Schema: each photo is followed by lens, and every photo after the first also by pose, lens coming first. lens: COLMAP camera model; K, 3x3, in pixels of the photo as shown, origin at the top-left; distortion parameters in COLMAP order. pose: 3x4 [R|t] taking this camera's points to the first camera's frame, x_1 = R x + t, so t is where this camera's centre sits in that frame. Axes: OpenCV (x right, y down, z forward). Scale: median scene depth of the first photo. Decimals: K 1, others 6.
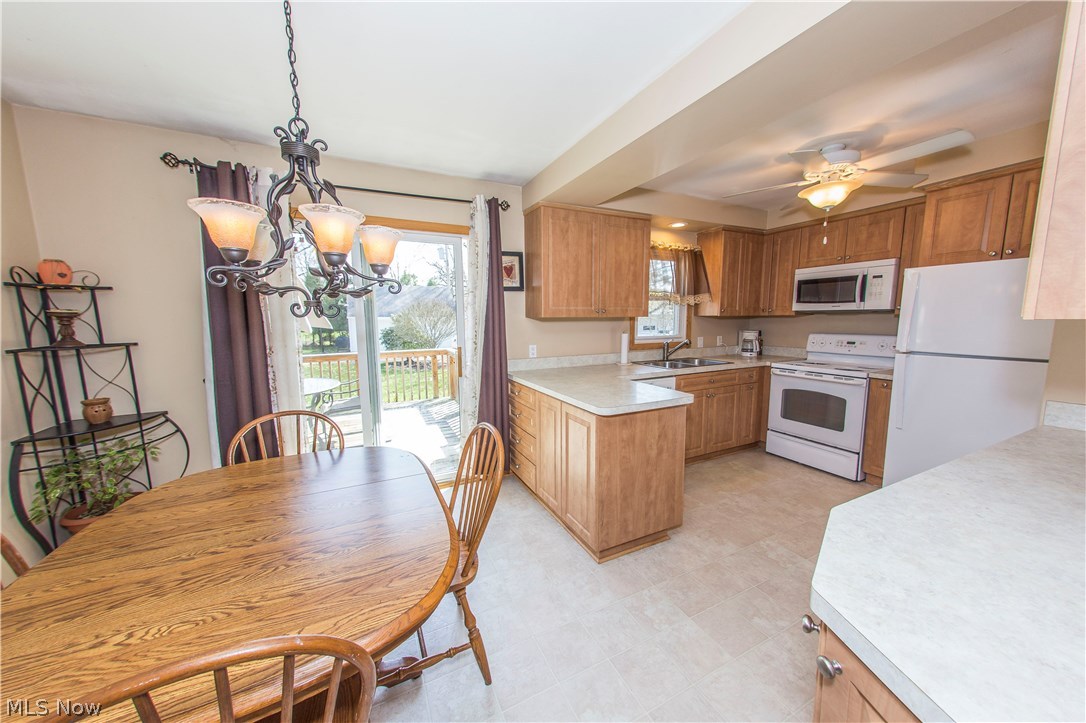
lens RADIAL K [[365.4, 0, 546.4], [0, 365.4, 362.5], [0, 0, 1]] dist [0.009235, -0.000237]
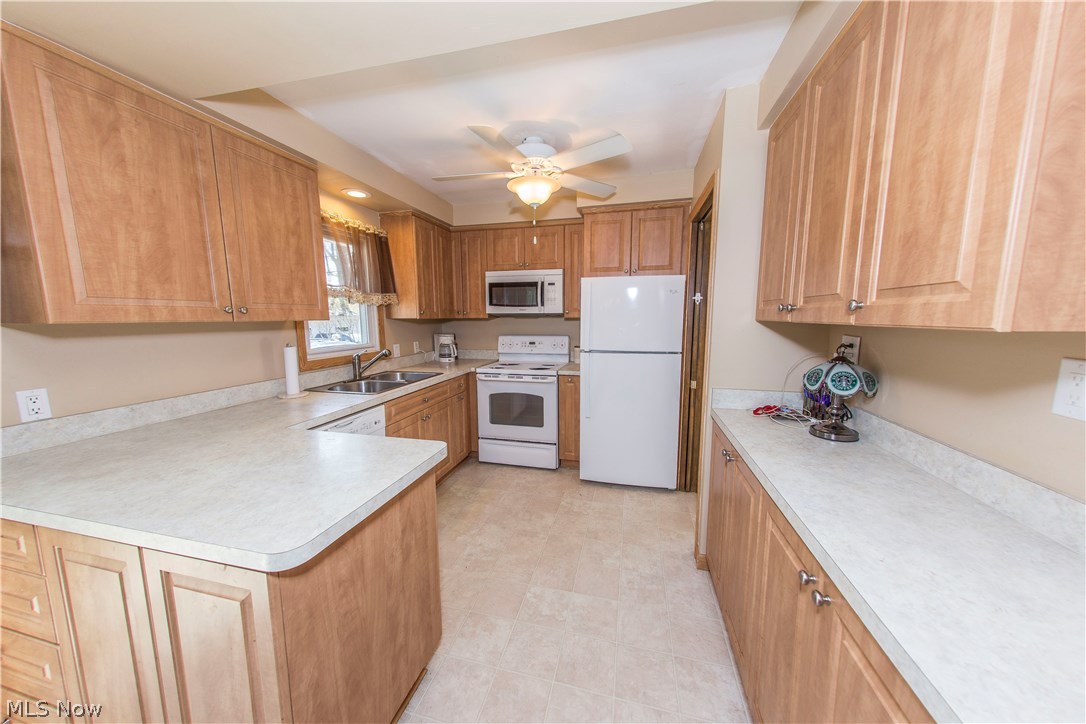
lens RADIAL K [[365.4, 0, 546.4], [0, 365.4, 363.0], [0, 0, 1]] dist [0.009235, -0.000237]
pose [[0.654327, -0.092511, 0.750532, 0.028444], [0.093880, 0.994748, 0.040767, -0.036690], [-0.750362, 0.043785, 0.659576, 0.259588]]
